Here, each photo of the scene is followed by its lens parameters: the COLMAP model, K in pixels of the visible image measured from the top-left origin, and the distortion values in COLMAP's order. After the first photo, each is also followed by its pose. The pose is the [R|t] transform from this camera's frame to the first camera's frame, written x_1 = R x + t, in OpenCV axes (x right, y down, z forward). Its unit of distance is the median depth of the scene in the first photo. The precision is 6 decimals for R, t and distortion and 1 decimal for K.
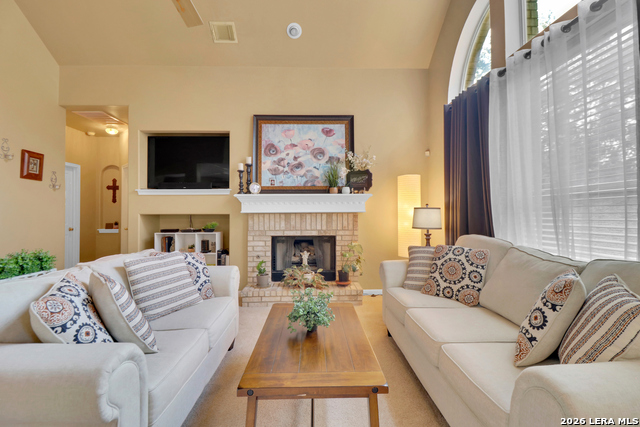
lens RADIAL K [[302.8, 0, 319.8], [0, 302.8, 211.2], [0, 0, 1]] dist [0.002359, -0.003769]
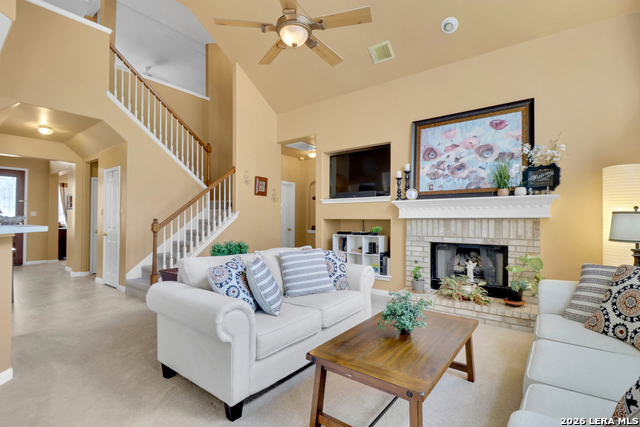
lens RADIAL K [[302.8, 0, 312.4], [0, 302.8, 215.4], [0, 0, 1]] dist [0.002359, -0.003769]
pose [[0.772104, -0.002912, -0.635490, 0.182540], [0.000442, 0.999992, -0.004045, -0.000012], [0.635496, 0.002842, 0.772099, 0.002368]]
